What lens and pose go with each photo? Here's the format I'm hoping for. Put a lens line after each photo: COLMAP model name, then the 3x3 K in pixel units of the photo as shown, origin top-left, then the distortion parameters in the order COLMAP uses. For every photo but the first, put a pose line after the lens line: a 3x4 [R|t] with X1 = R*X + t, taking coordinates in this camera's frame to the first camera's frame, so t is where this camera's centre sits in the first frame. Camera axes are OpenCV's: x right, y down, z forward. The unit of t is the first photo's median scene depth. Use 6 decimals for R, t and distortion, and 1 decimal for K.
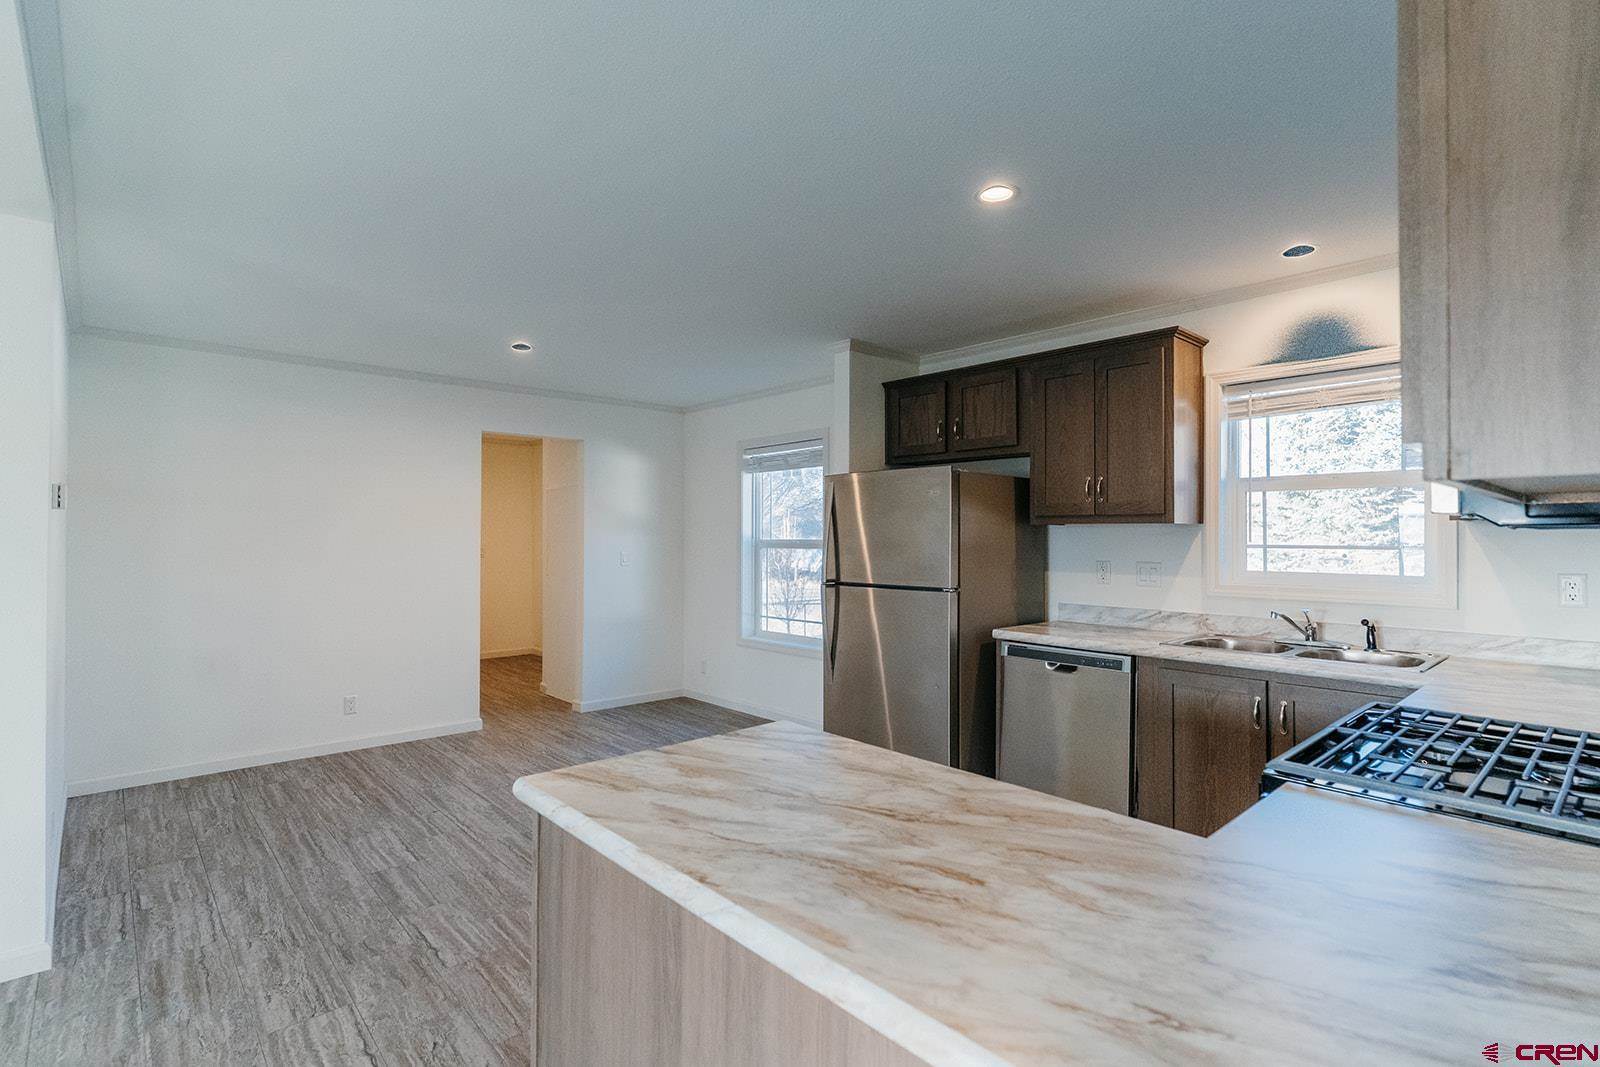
lens RADIAL K [[774.2, 0, 803.8], [0, 774.2, 533.7], [0, 0, 1]] dist [0.000945, -0.000791]
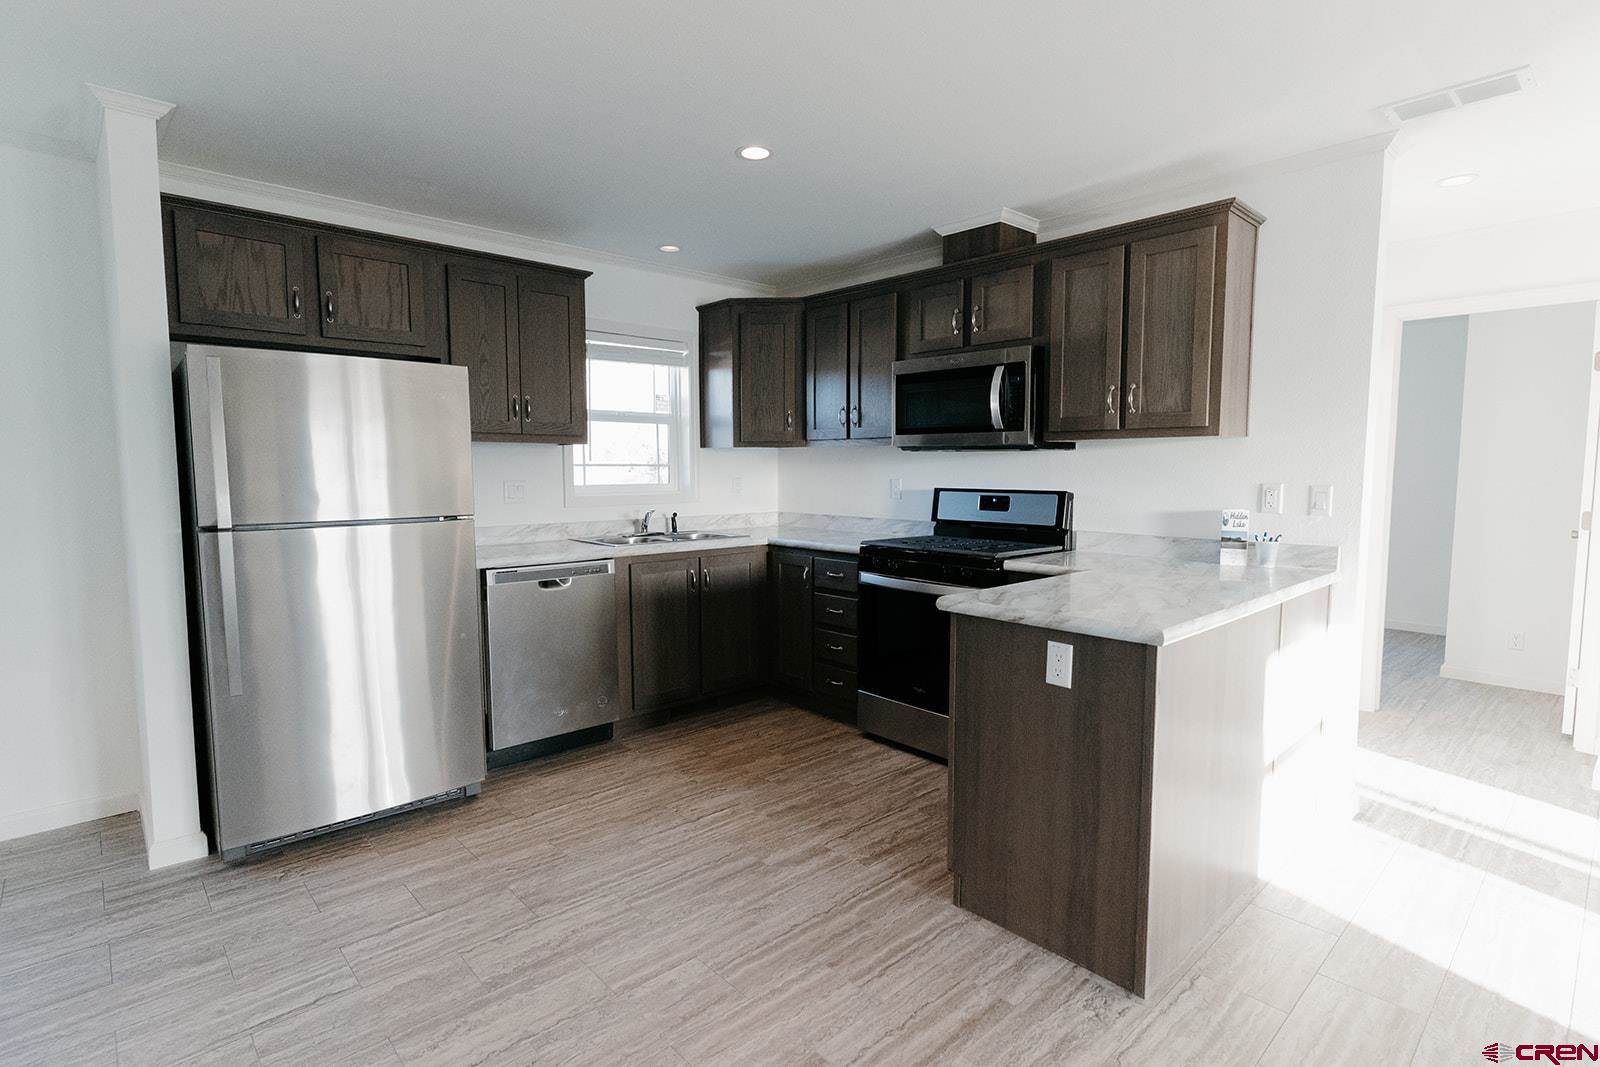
lens RADIAL K [[774.2, 0, 803.4], [0, 774.2, 534.6], [0, 0, 1]] dist [0.000945, -0.000791]
pose [[-0.000314, -0.089414, 0.995995, -0.875883], [-0.005002, 0.995982, 0.089411, 0.019227], [-0.999987, -0.004954, -0.000760, 0.856969]]
